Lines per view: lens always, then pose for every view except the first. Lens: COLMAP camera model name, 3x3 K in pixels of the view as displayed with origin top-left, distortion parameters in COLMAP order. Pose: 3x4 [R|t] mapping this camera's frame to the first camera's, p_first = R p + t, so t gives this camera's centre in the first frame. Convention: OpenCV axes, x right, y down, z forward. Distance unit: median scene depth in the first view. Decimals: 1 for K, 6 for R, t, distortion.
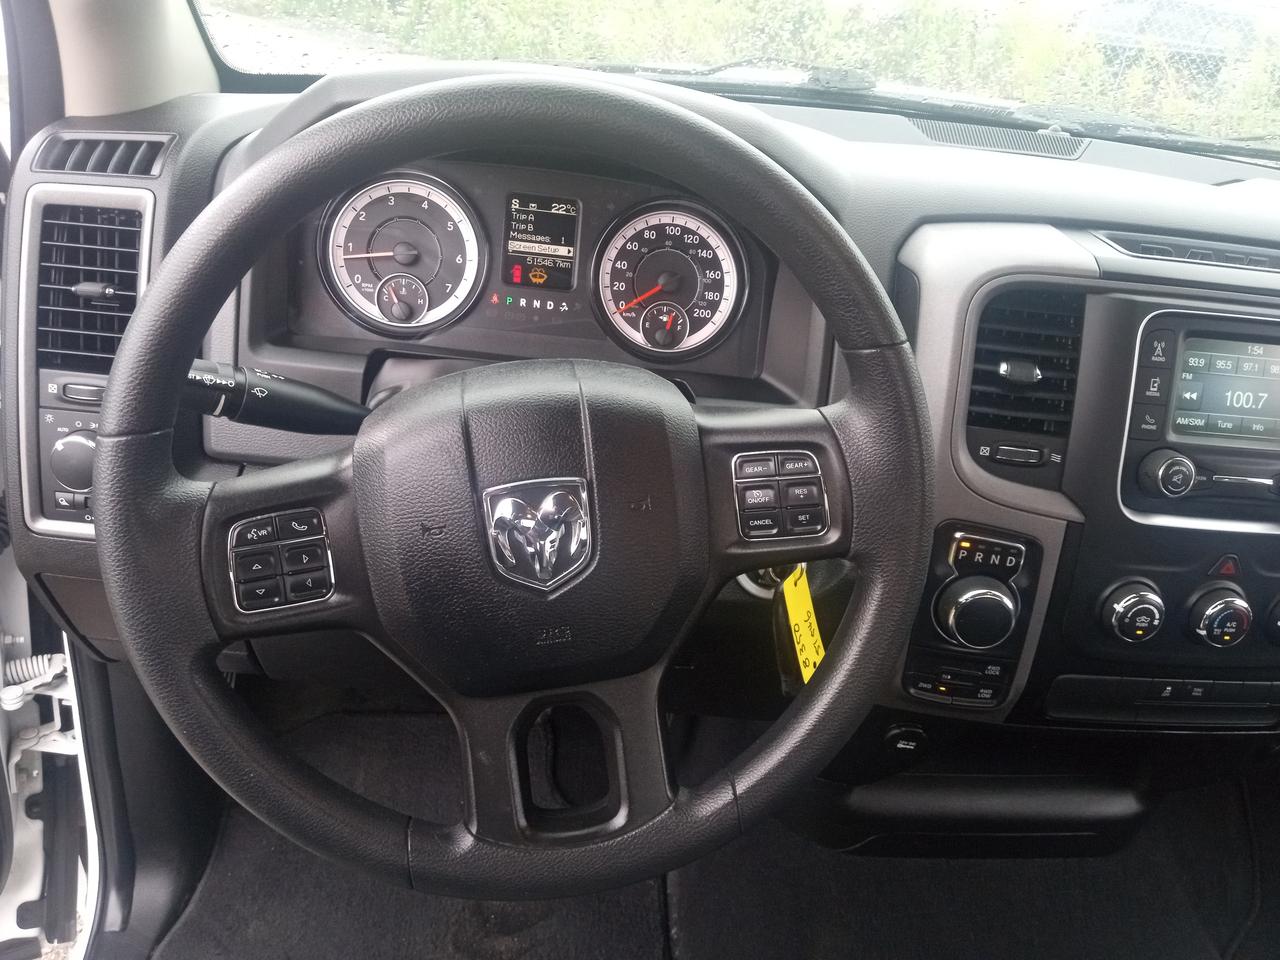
lens RADIAL K [[1039.0, 0, 642.9], [0, 1039.0, 479.6], [0, 0, 1]] dist [0.052538, -0.113986]
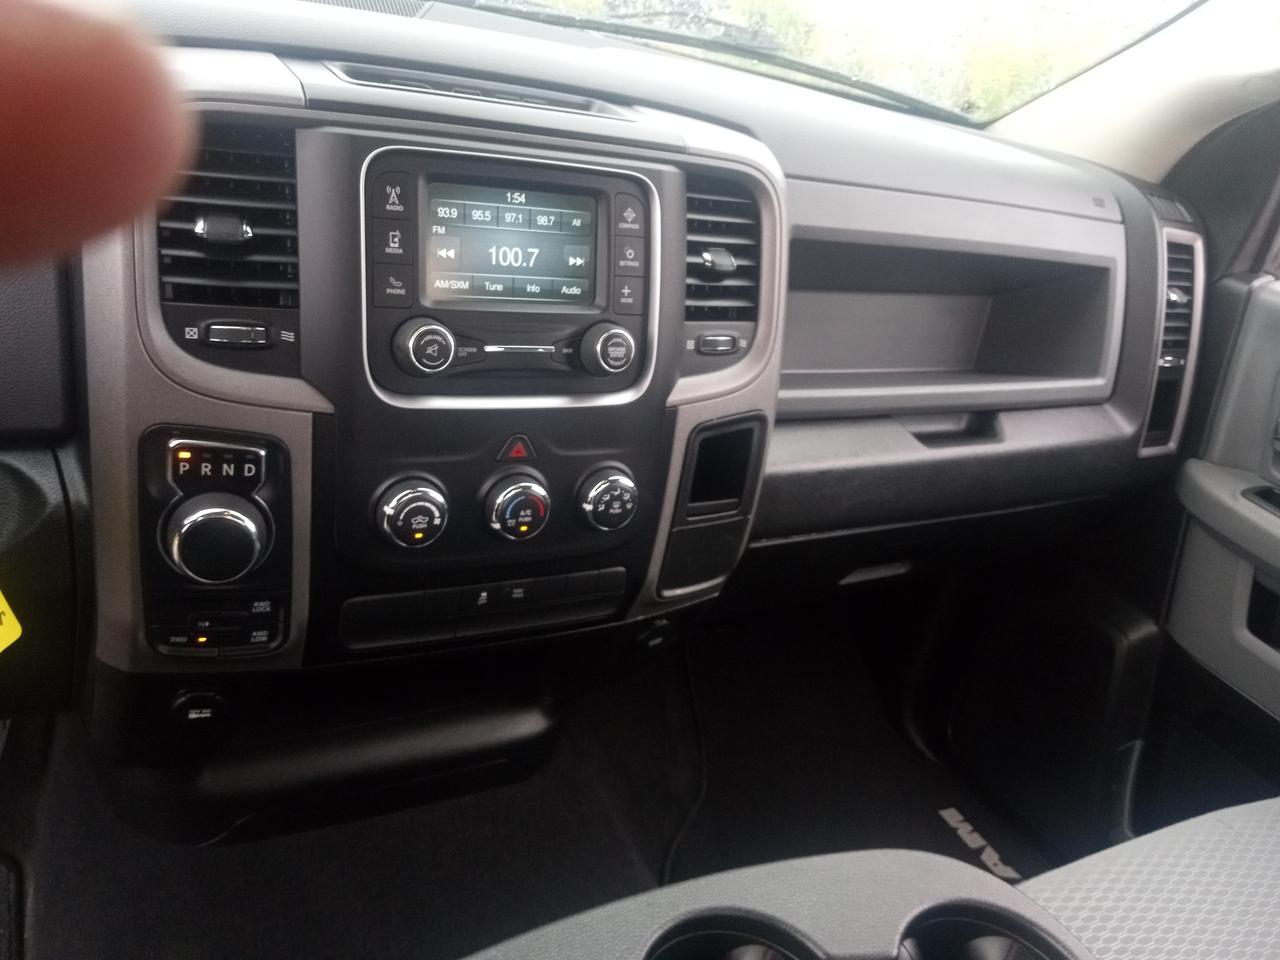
lens RADIAL K [[1037.9, 0, 640.0], [0, 1037.9, 480.0], [0, 0, 1]] dist [0.129531, -0.376399]
pose [[0.926043, -0.115229, 0.359398, 0.341265], [0.099116, 0.993079, 0.063011, 0.065306], [-0.364171, -0.022729, 0.931055, 0.141849]]
